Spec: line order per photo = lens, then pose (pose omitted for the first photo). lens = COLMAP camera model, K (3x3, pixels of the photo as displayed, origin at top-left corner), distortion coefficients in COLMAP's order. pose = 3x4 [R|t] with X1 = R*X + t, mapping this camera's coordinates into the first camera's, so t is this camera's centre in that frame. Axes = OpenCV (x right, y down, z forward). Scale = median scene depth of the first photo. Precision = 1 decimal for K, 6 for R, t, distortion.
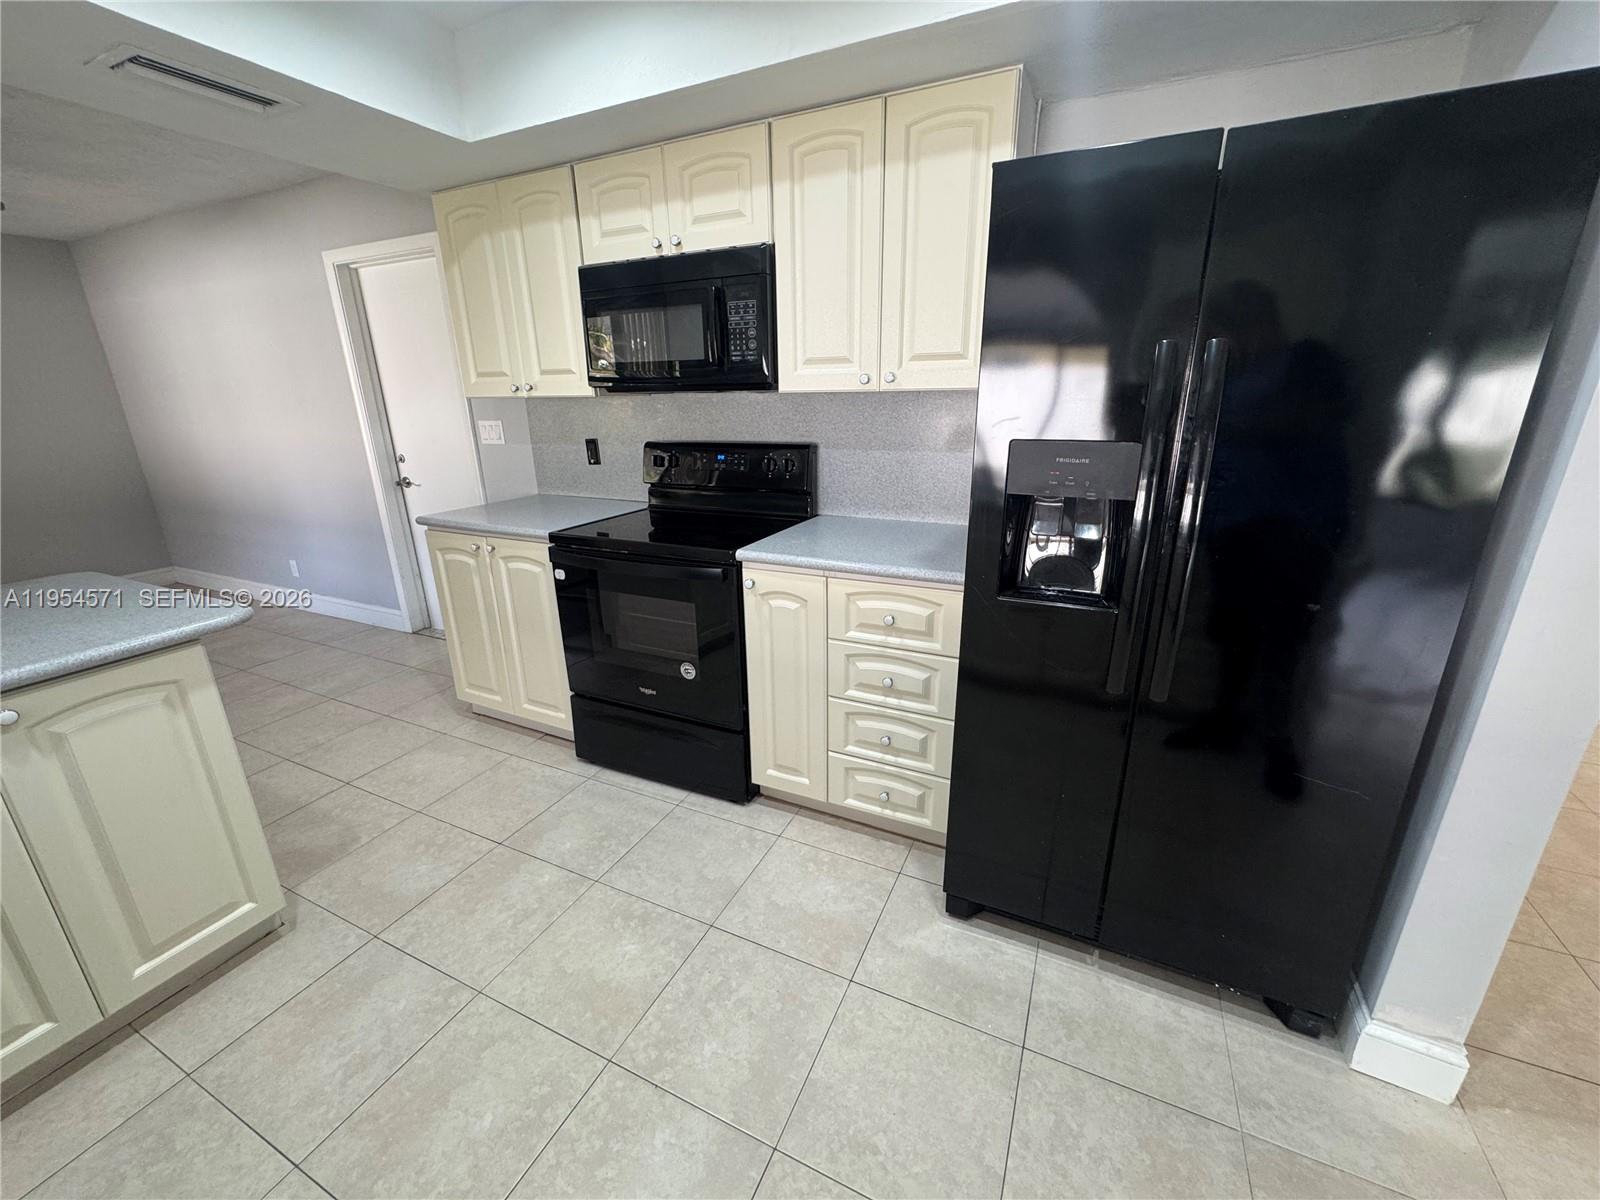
lens RADIAL K [[640.8, 0, 802.5], [0, 640.8, 598.6], [0, 0, 1]] dist [0.001015, -0.000128]
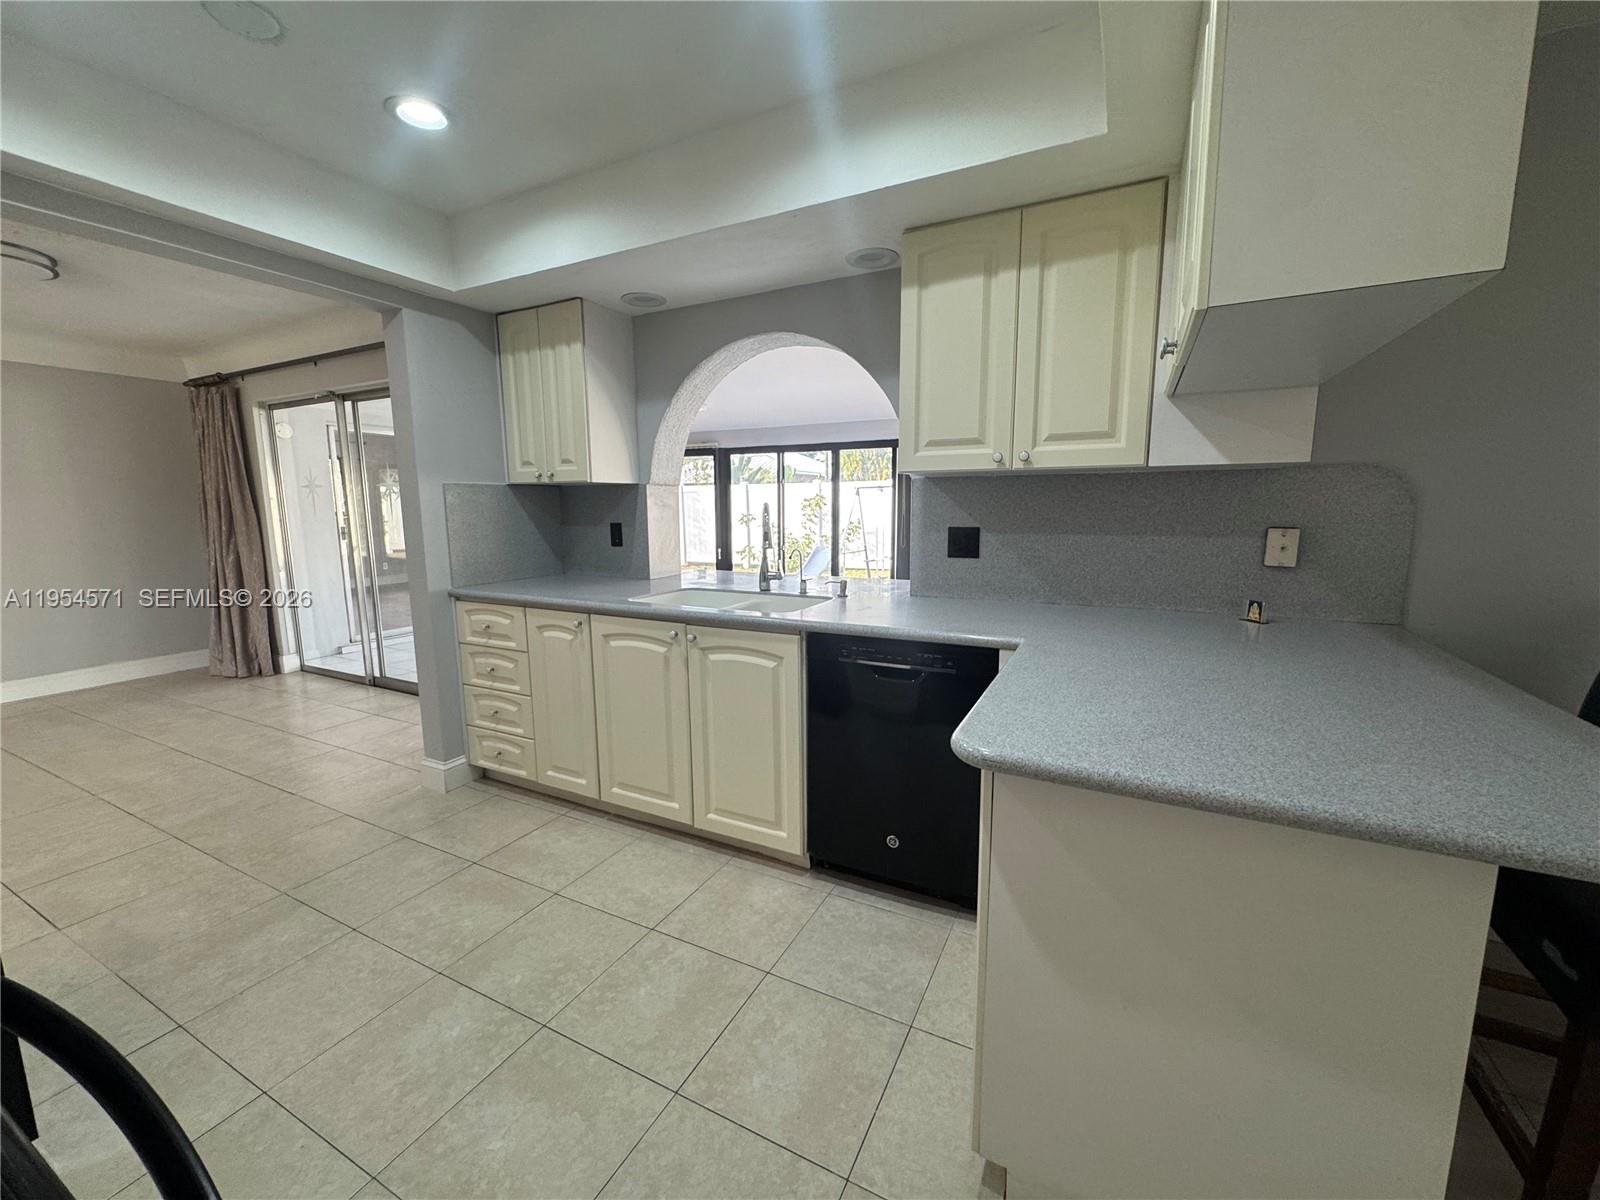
lens RADIAL K [[640.8, 0, 803.9], [0, 640.8, 601.8], [0, 0, 1]] dist [0.001015, -0.000128]
pose [[-0.999397, 0.020231, 0.028208, -0.643003], [0.030735, 0.893422, 0.448165, -0.354767], [-0.016135, 0.448762, -0.893506, 1.329732]]
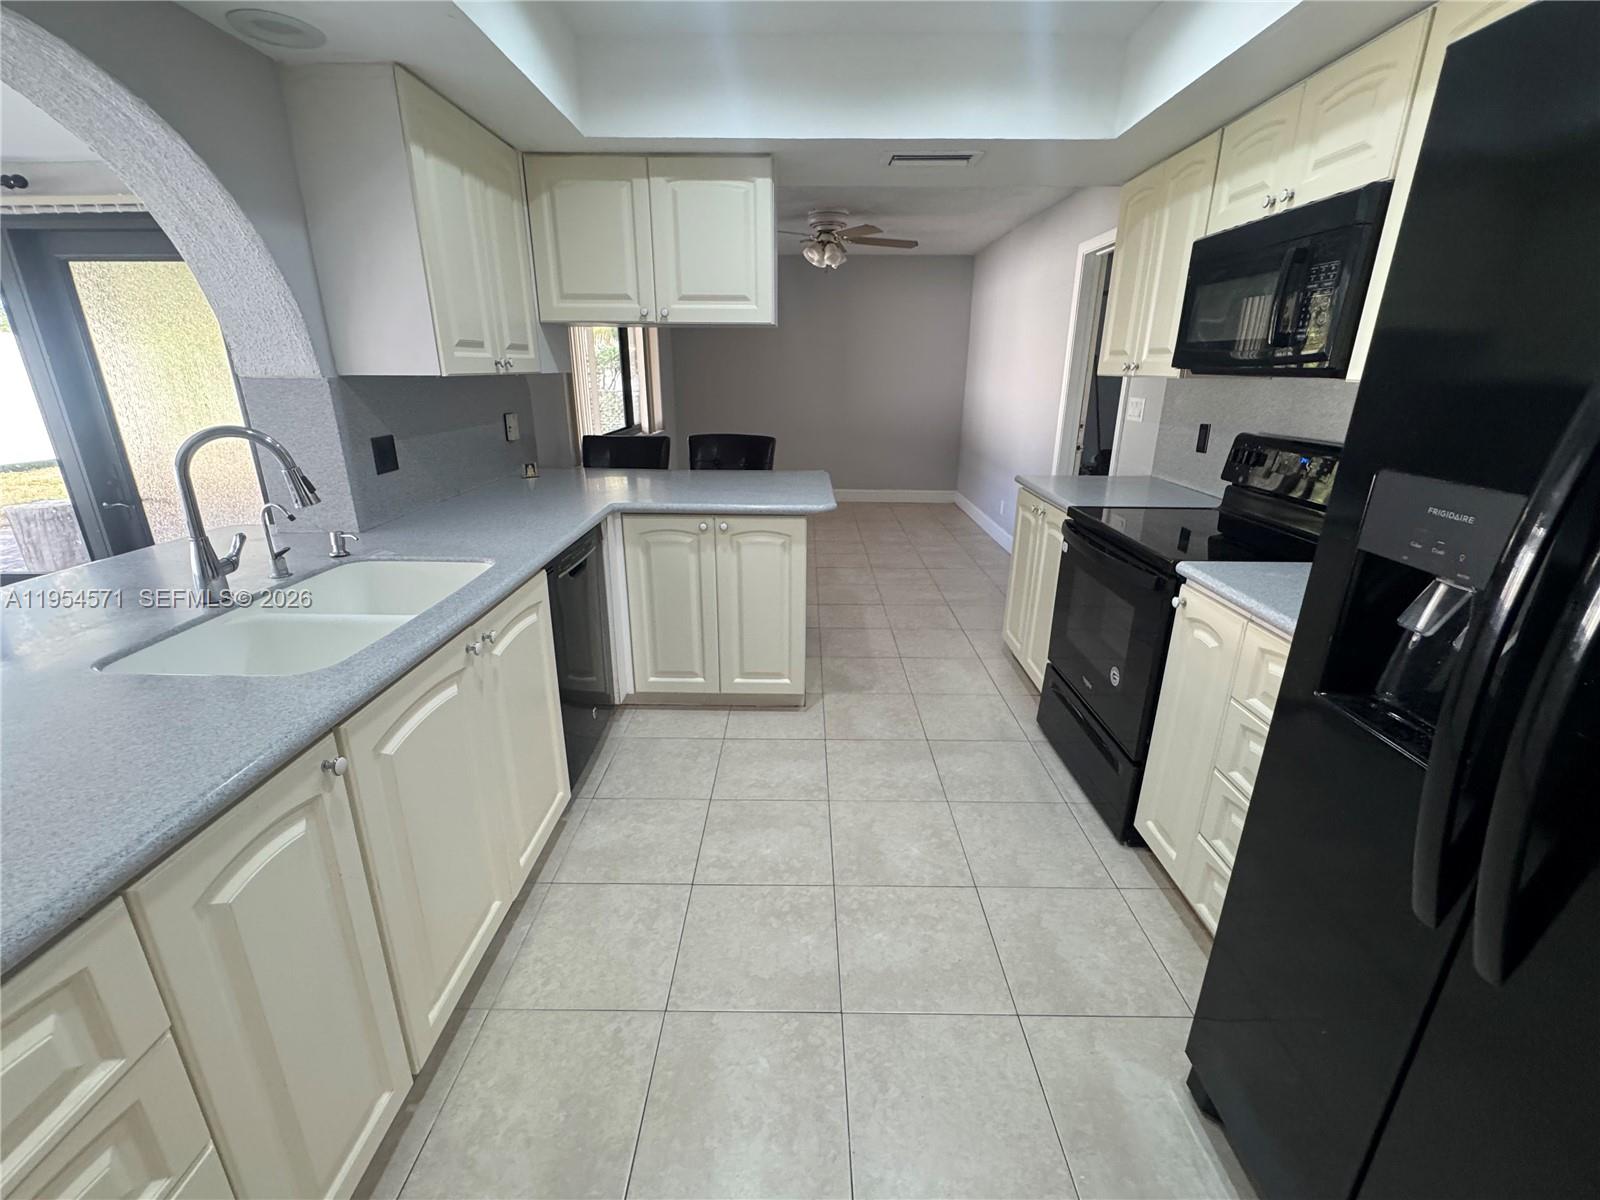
lens RADIAL K [[685.5, 0, 795.1], [0, 685.5, 598.1], [0, 0, 1]] dist [0.002917, 0.000184]
pose [[0.418286, 0.309528, -0.853950, 0.543399], [-0.292361, 0.935994, 0.196061, -0.064973], [0.859978, 0.167652, 0.482007, 0.124312]]
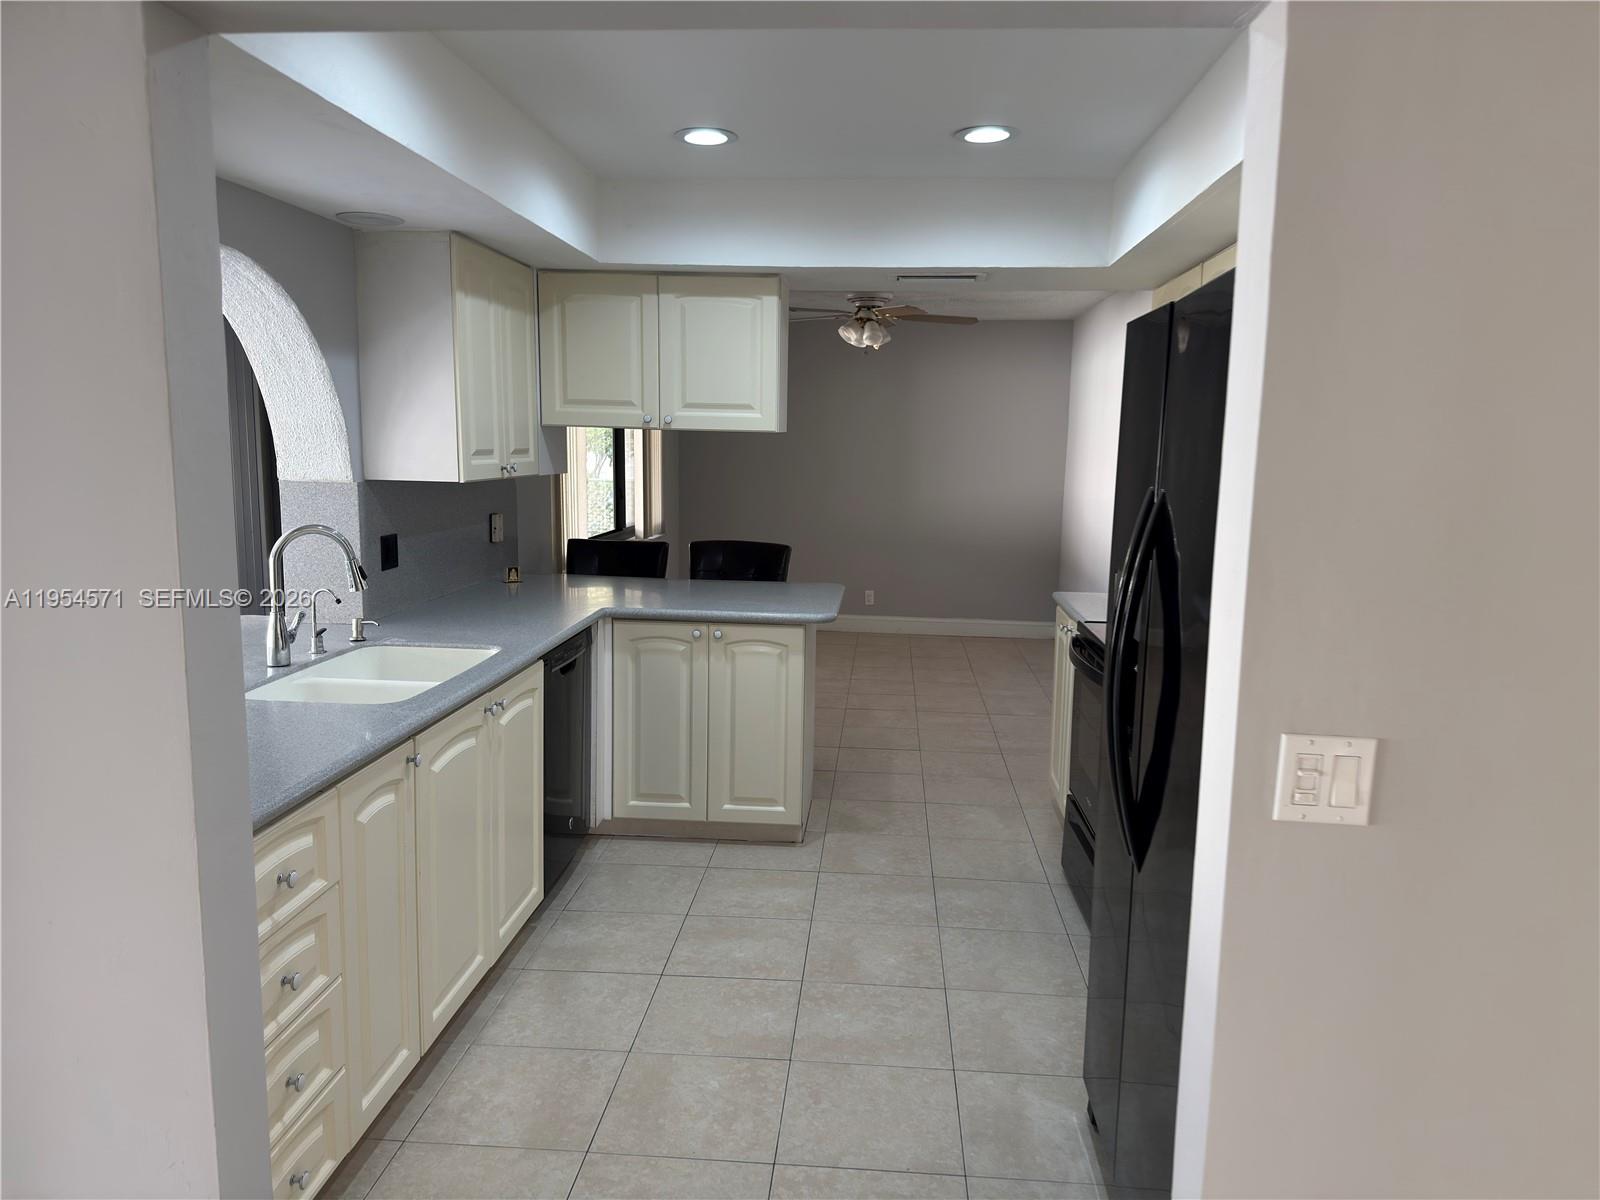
lens RADIAL K [[1109.8, 0, 809.2], [0, 1109.8, 608.7], [0, 0, 1]] dist [0.059956, -0.016016]
pose [[0.366162, 0.164213, -0.915947, 1.330623], [-0.311743, 0.949075, 0.045529, -0.087414], [0.876779, 0.268869, 0.398708, -0.082322]]
